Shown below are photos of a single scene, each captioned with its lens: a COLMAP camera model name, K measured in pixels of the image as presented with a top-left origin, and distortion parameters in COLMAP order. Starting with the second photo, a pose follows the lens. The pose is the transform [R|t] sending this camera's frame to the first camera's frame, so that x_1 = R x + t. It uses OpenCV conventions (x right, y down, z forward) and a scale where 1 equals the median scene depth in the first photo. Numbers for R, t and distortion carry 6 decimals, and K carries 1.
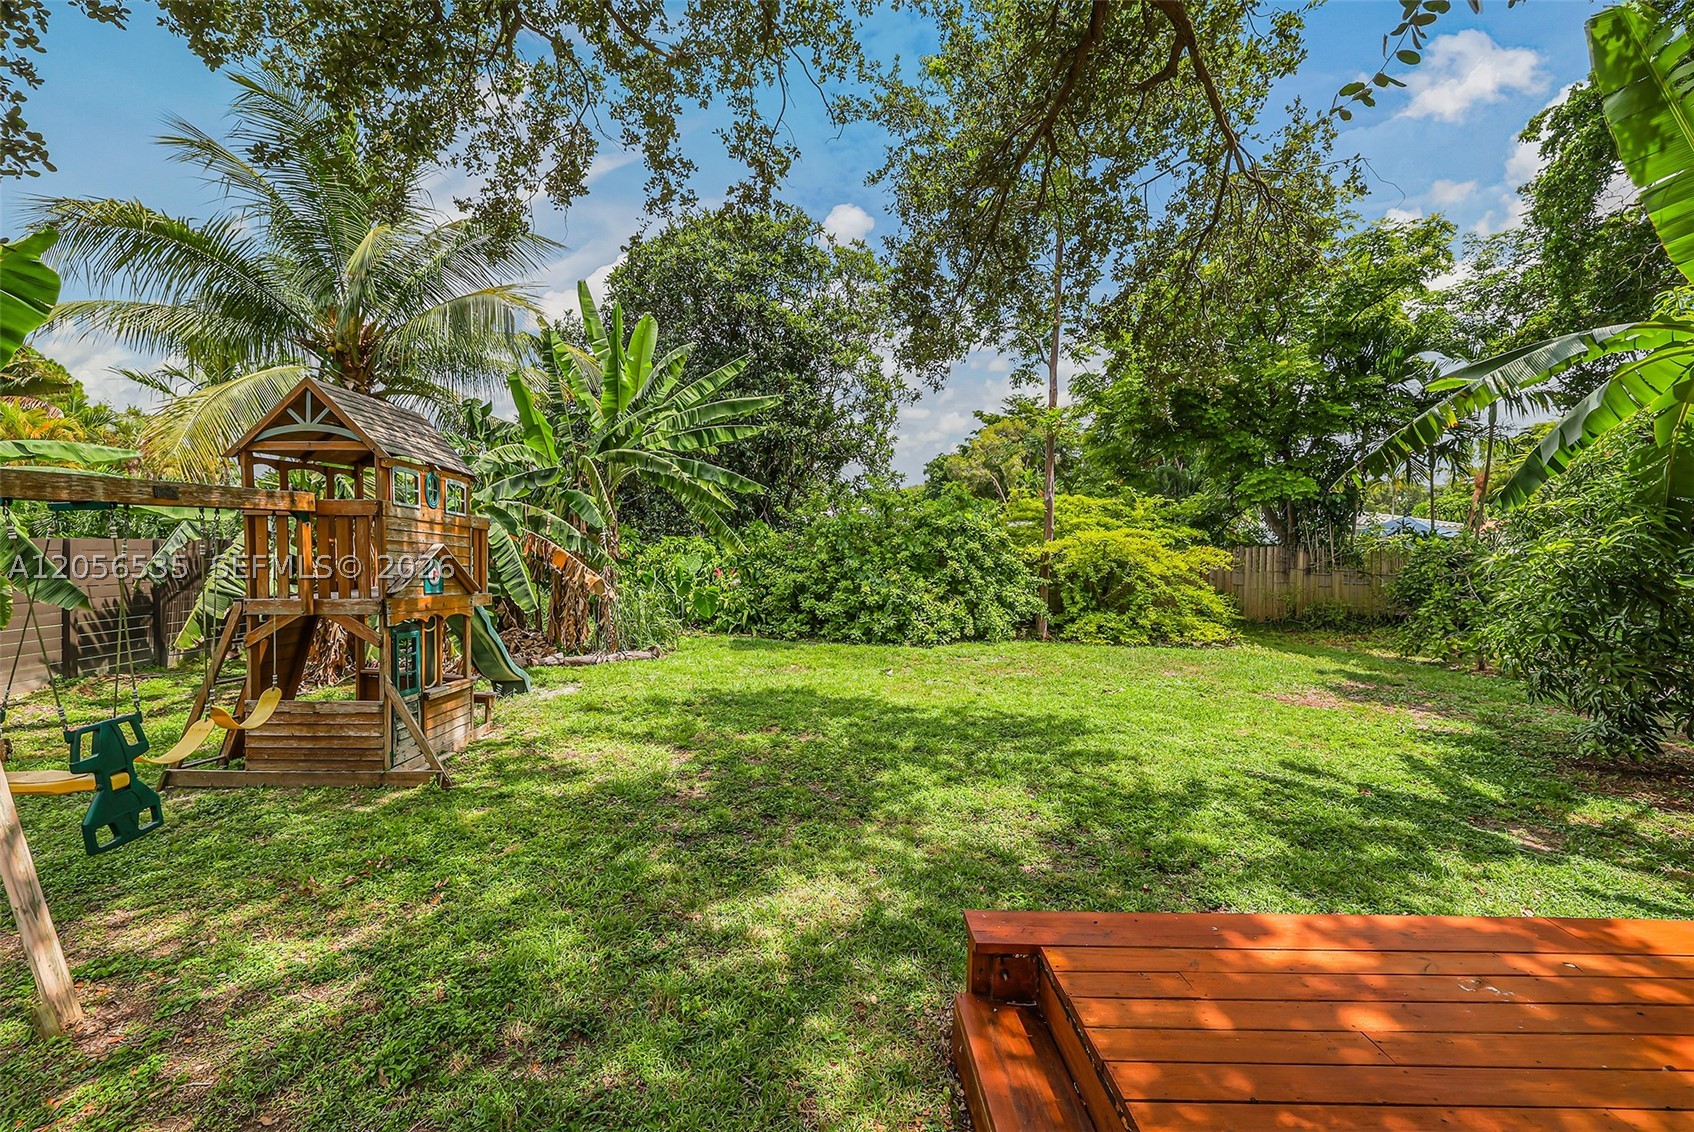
lens RADIAL K [[722.1, 0, 828.7], [0, 722.1, 553.2], [0, 0, 1]] dist [0.000309, -0.000388]
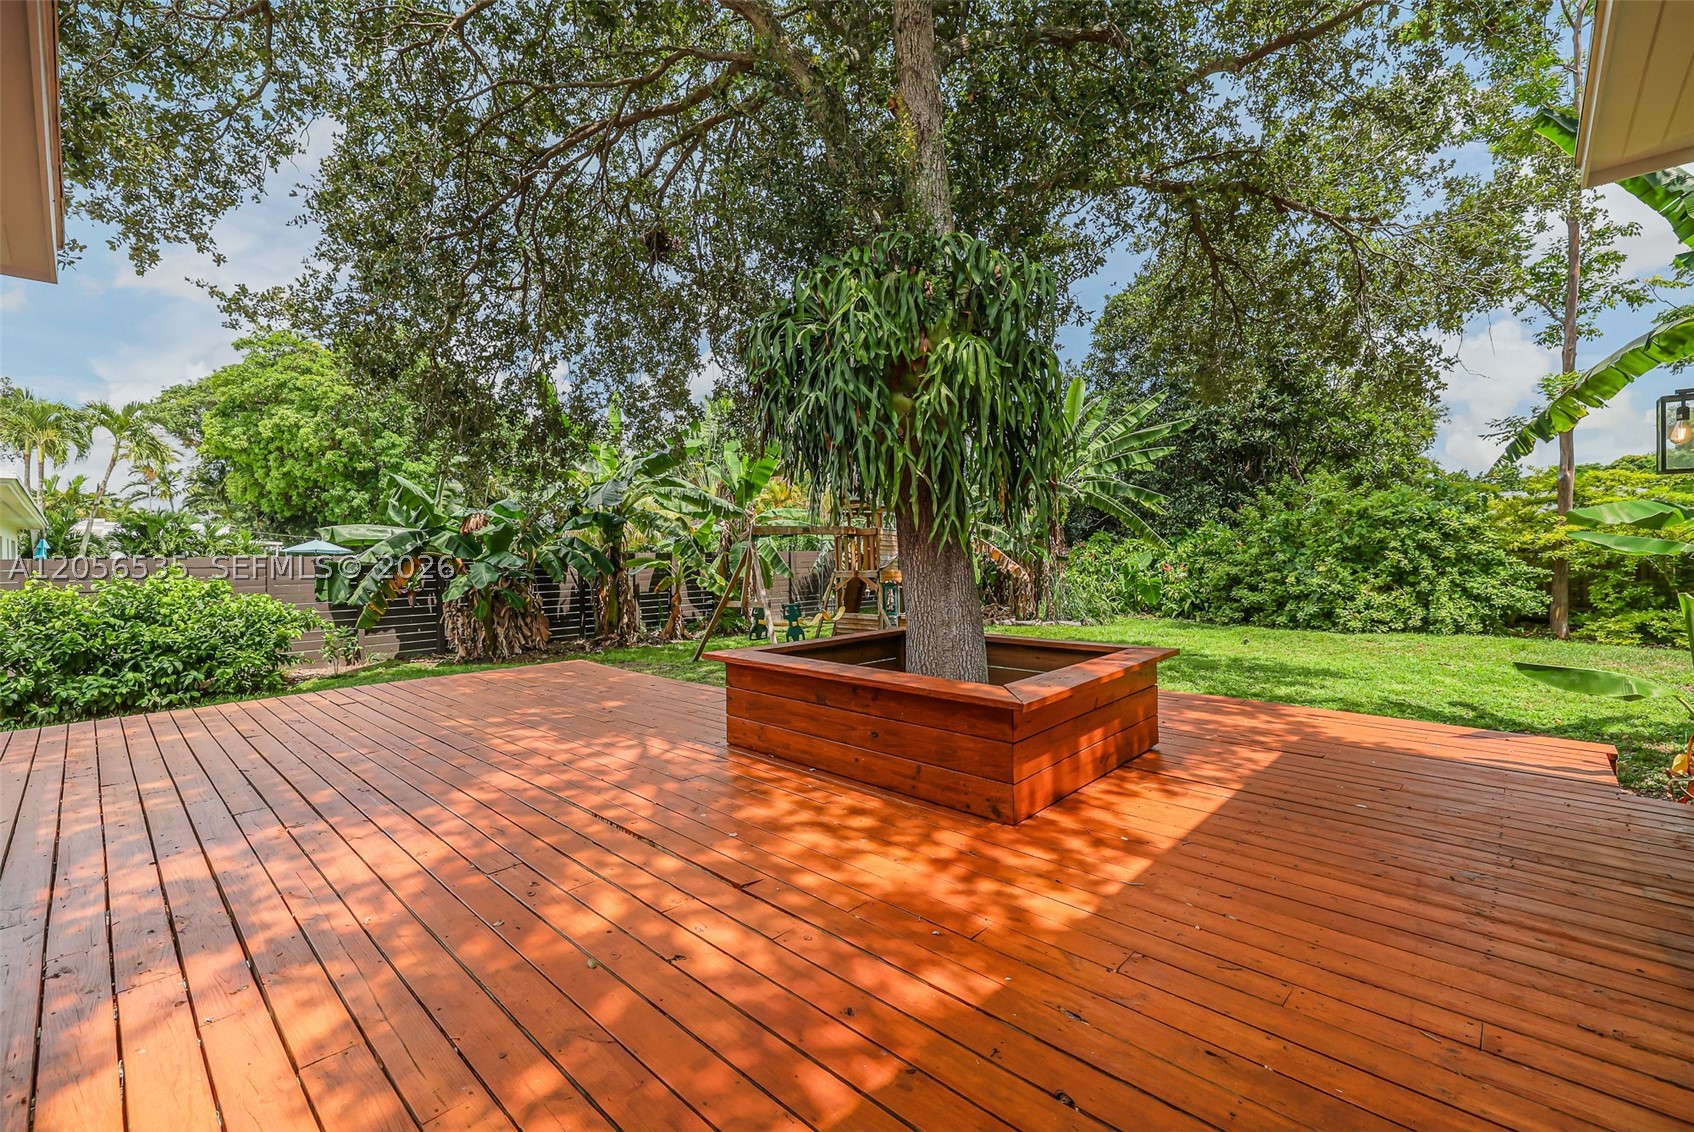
lens RADIAL K [[722.1, 0, 837.3], [0, 722.1, 561.8], [0, 0, 1]] dist [0.000309, -0.000388]
pose [[0.717897, -0.018956, -0.695891, 0.315524], [0.018647, 0.999794, -0.007998, 0.018222], [0.695899, -0.007235, 0.718103, -0.263214]]
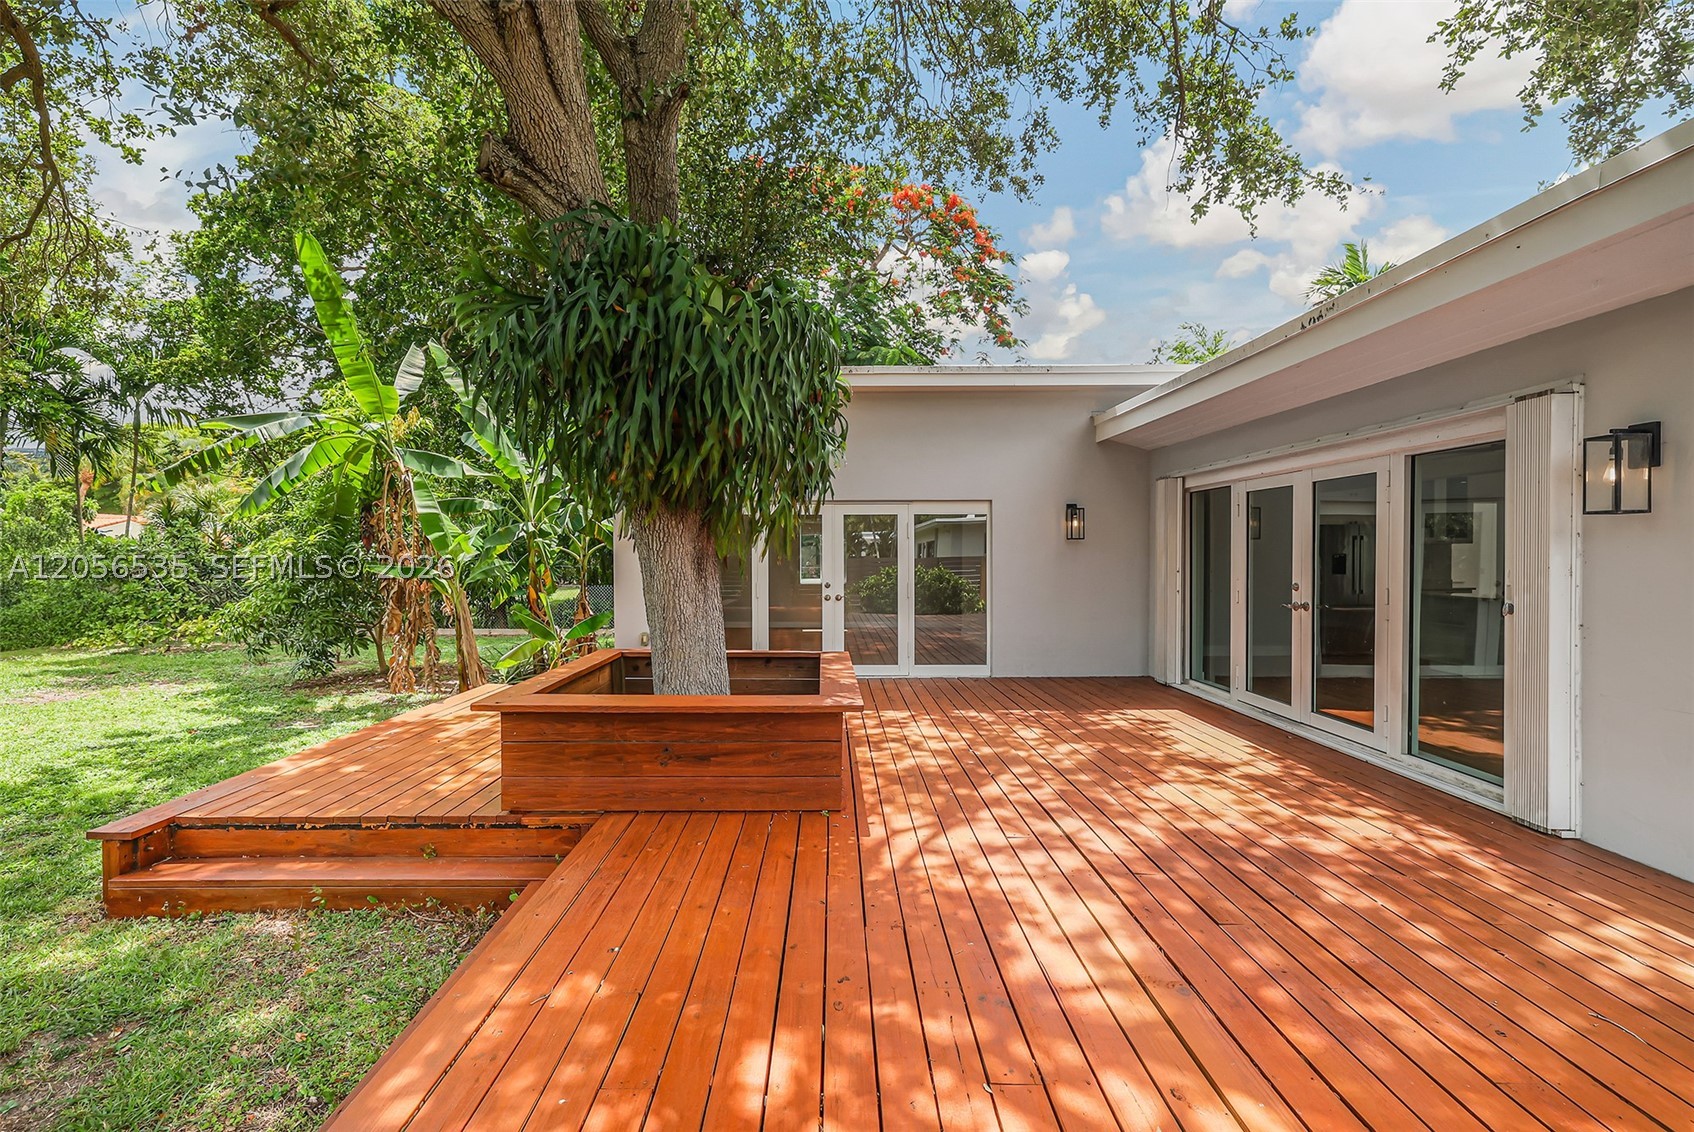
lens RADIAL K [[722.1, 0, 829.9], [0, 722.1, 562.4], [0, 0, 1]] dist [0.000309, -0.000388]
pose [[0.009493, -0.026524, 0.999603, -0.202359], [0.006899, 0.999626, 0.026459, -0.002028], [-0.999931, 0.006645, 0.009672, -0.065323]]
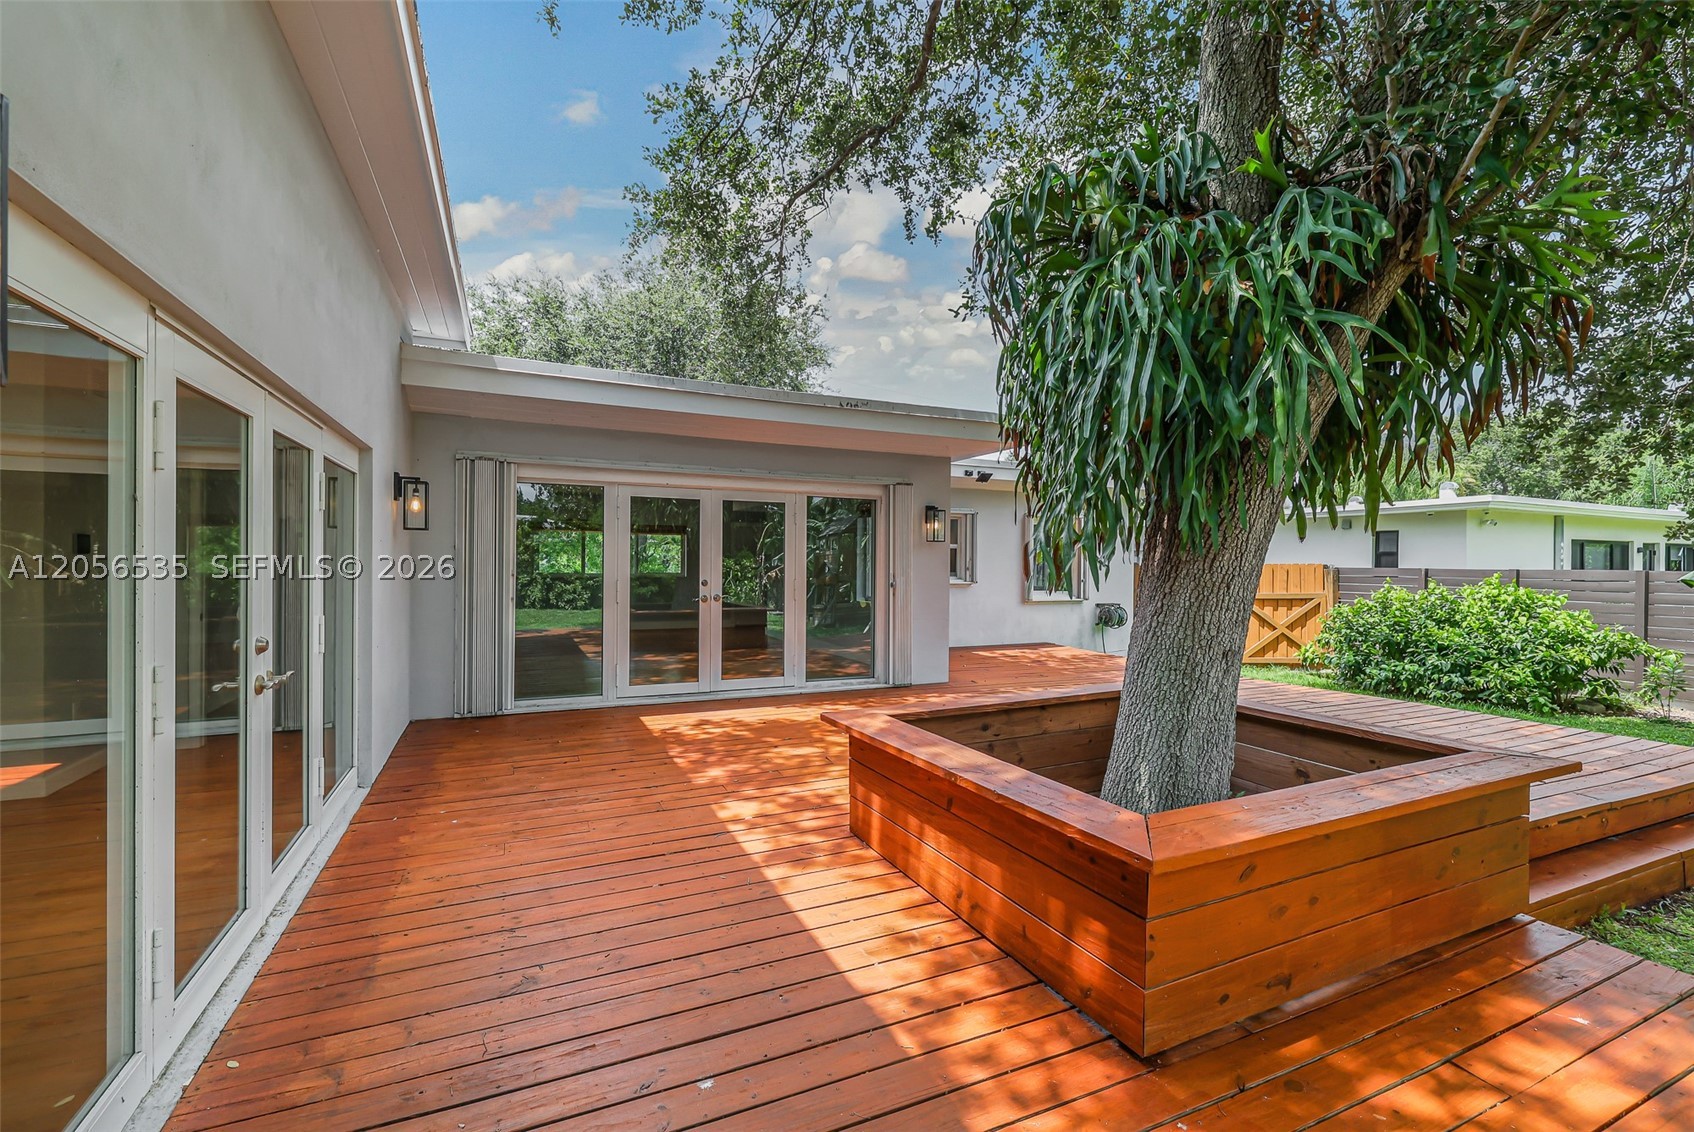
lens RADIAL K [[722.1, 0, 832.8], [0, 722.1, 570.2], [0, 0, 1]] dist [0.000309, -0.000388]
pose [[-0.920358, -0.018032, -0.390660, 0.304820], [-0.020605, 0.999785, 0.002395, 0.011982], [0.390533, 0.010254, -0.920532, 0.156017]]
